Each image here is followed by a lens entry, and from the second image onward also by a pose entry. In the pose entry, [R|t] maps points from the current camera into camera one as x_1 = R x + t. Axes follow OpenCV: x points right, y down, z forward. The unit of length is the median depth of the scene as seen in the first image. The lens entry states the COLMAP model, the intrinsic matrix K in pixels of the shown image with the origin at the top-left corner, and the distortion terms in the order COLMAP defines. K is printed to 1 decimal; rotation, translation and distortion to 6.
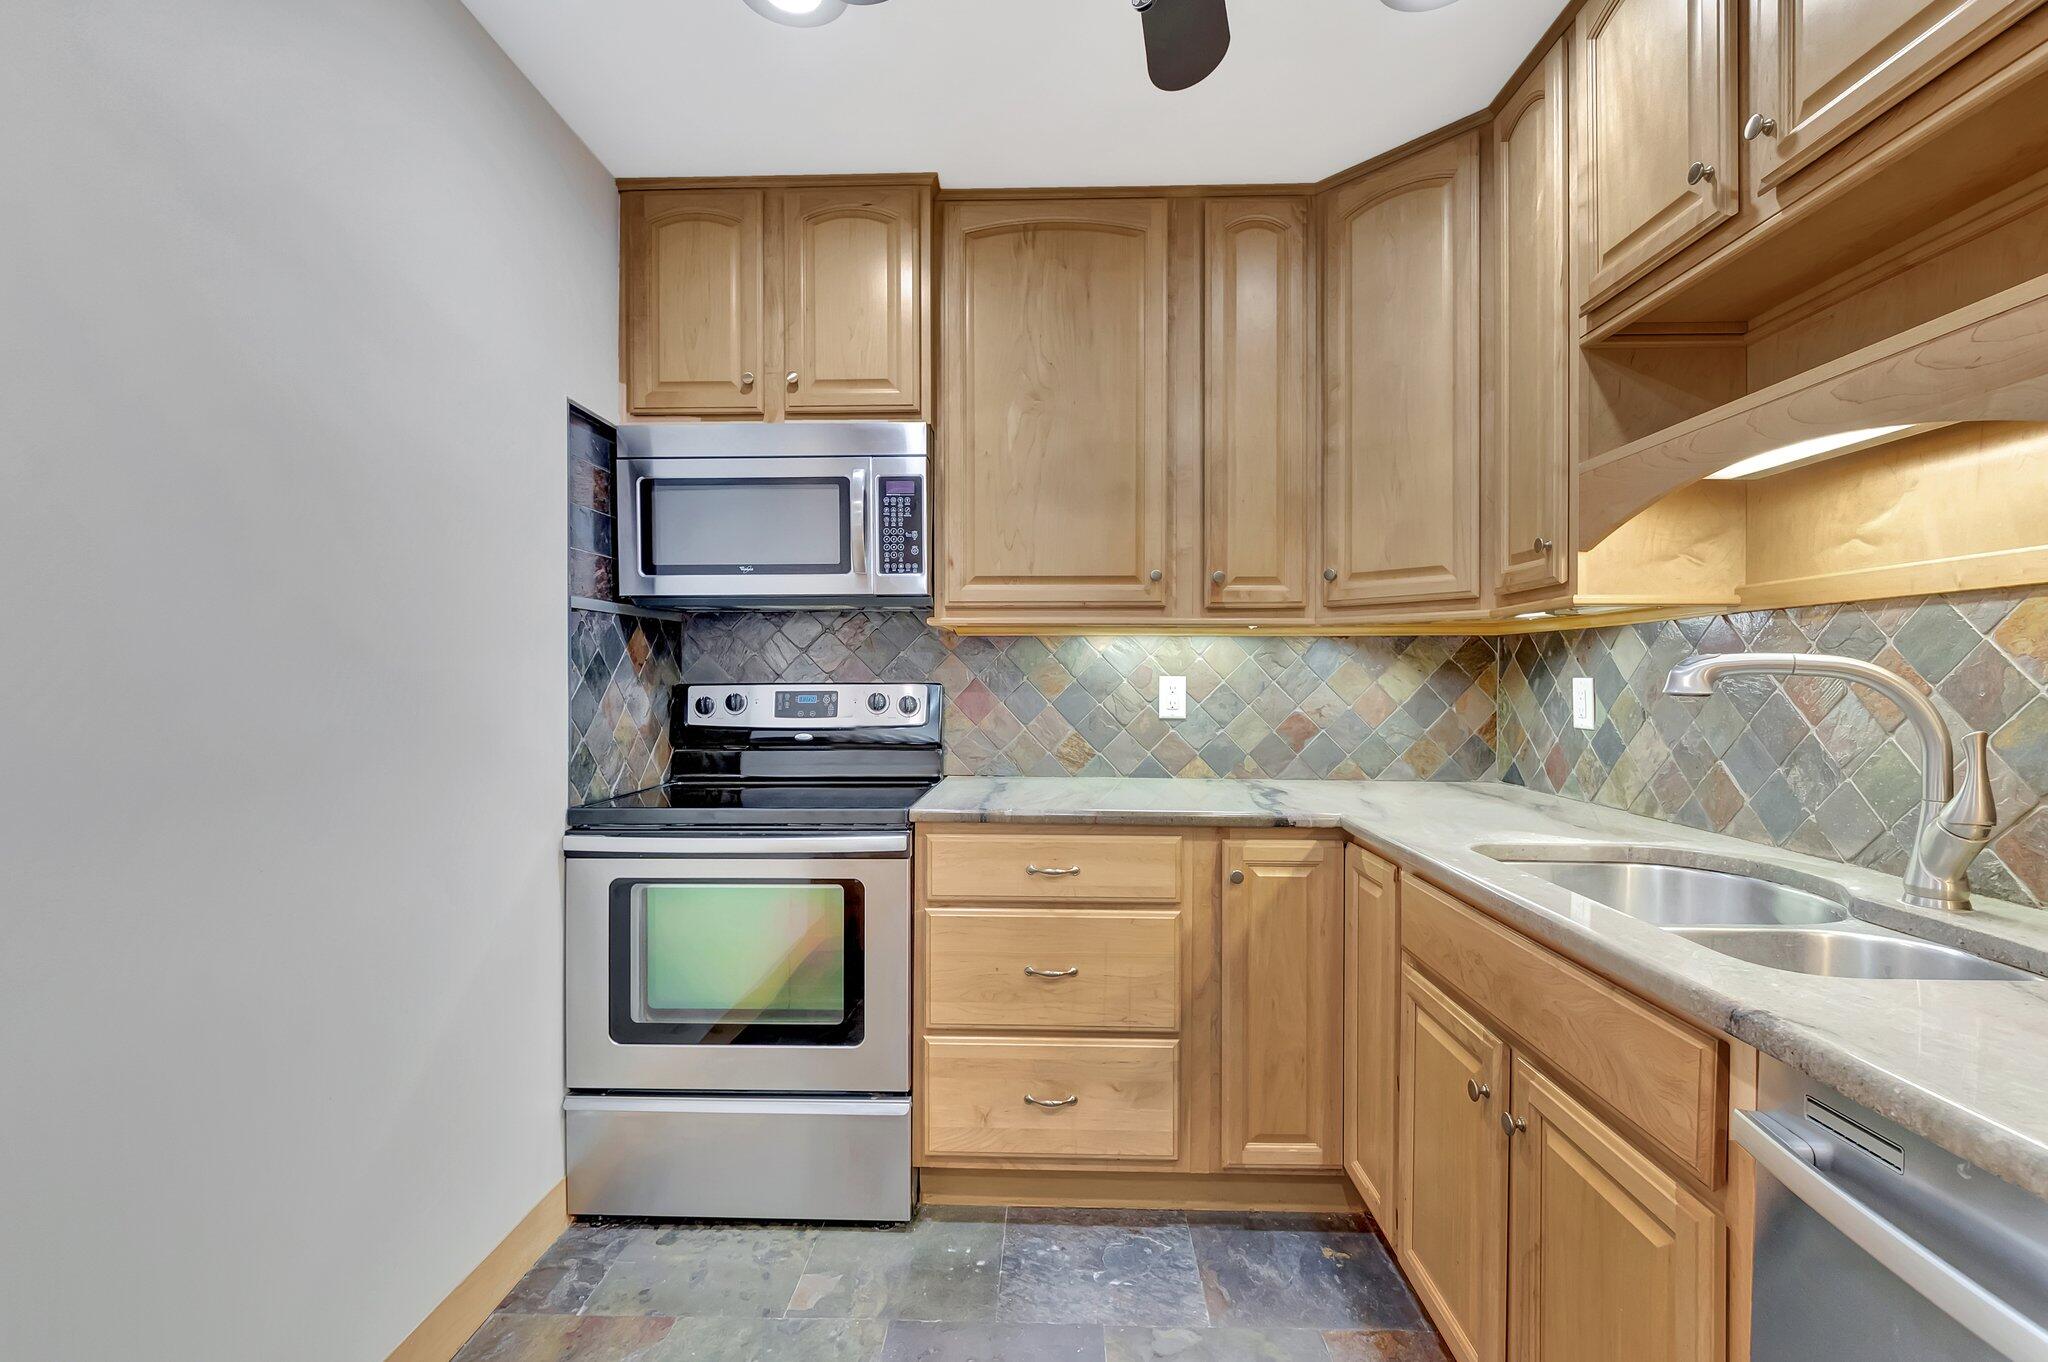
lens RADIAL K [[897.7, 0, 1048.8], [0, 897.7, 686.0], [0, 0, 1]] dist [-0.003698, -0.001439]
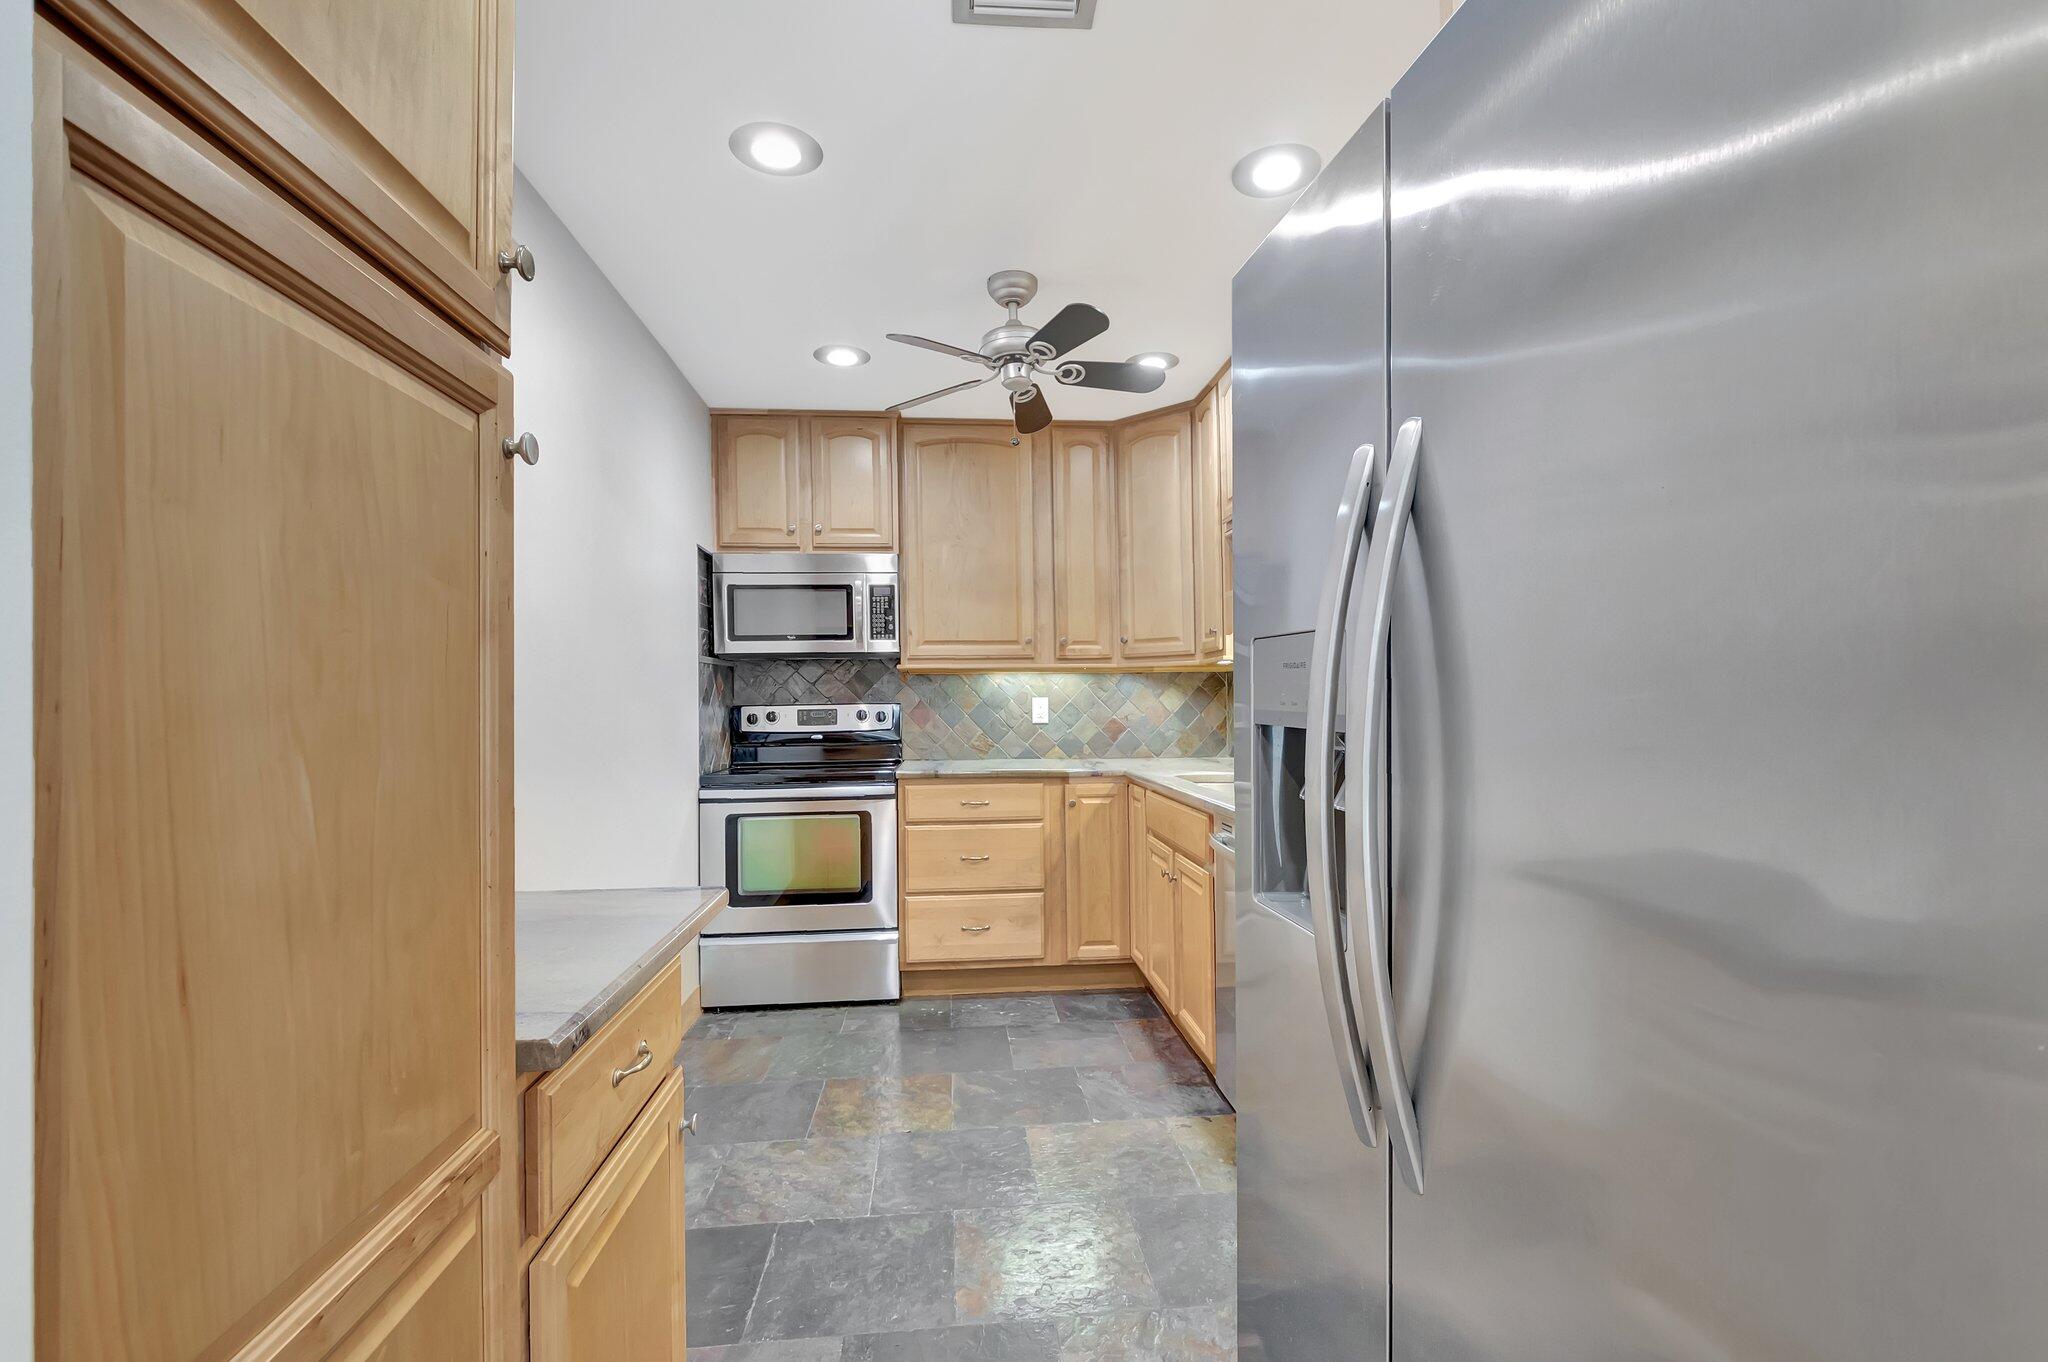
lens RADIAL K [[897.7, 0, 972.0], [0, 897.7, 622.5], [0, 0, 1]] dist [-0.003698, -0.001439]
pose [[0.999181, -0.007790, 0.039698, -0.068528], [0.011647, 0.995131, -0.097868, 0.015567], [-0.038743, 0.098250, 0.994407, -0.844233]]
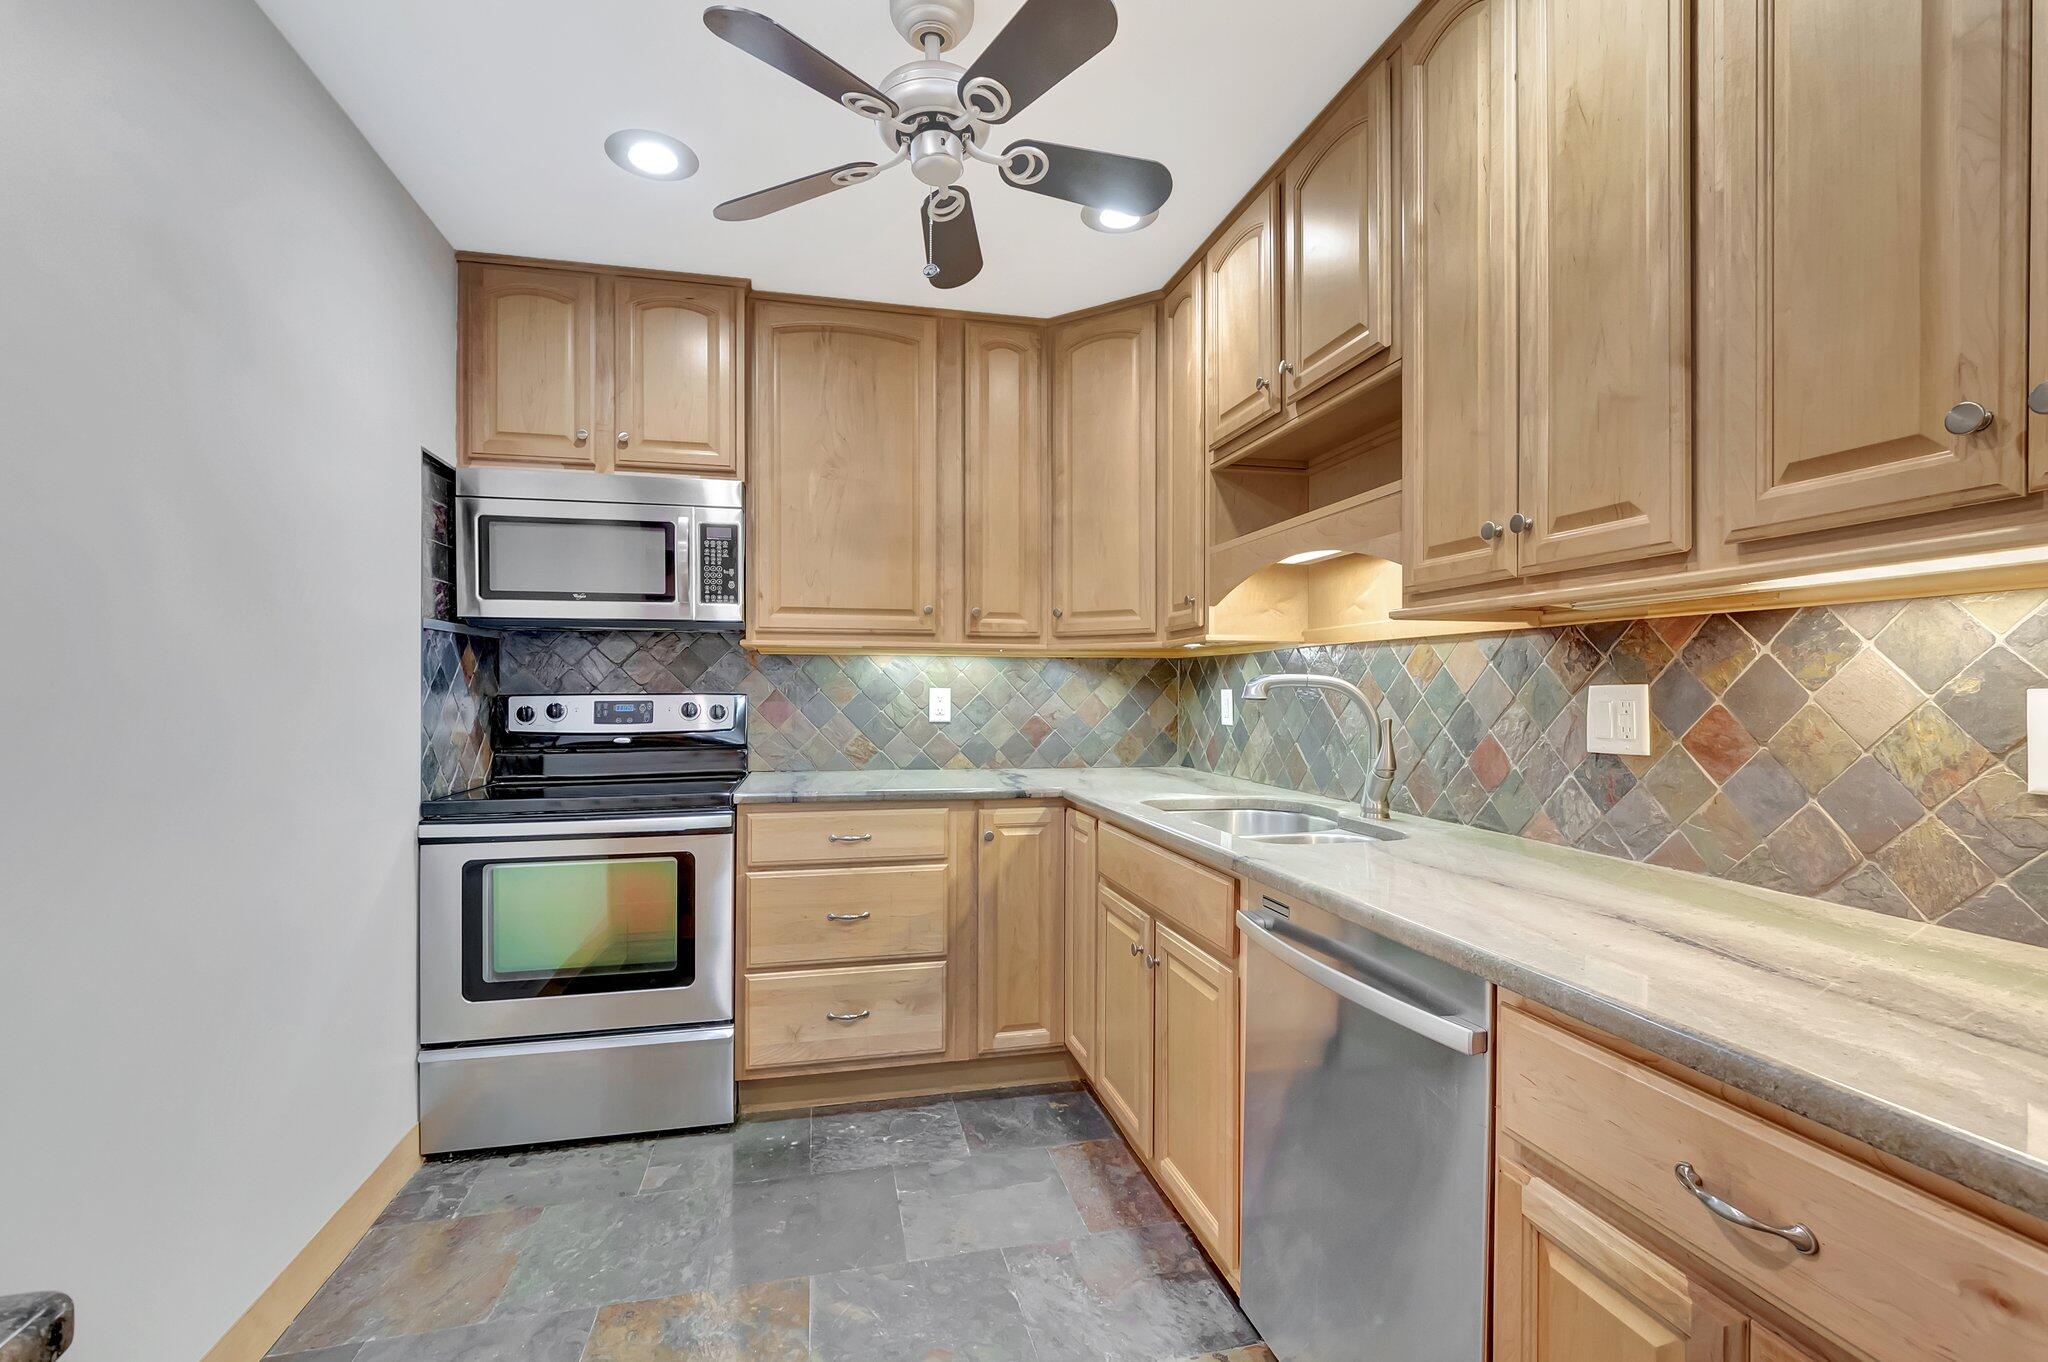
lens RADIAL K [[897.7, 0, 1017.3], [0, 897.7, 668.3], [0, 0, 1]] dist [-0.003698, -0.001439]
pose [[0.973031, 0.006085, 0.230596, -0.058305], [0.001777, 0.999425, -0.033871, 0.005085], [-0.230669, 0.033367, 0.972460, -0.312660]]
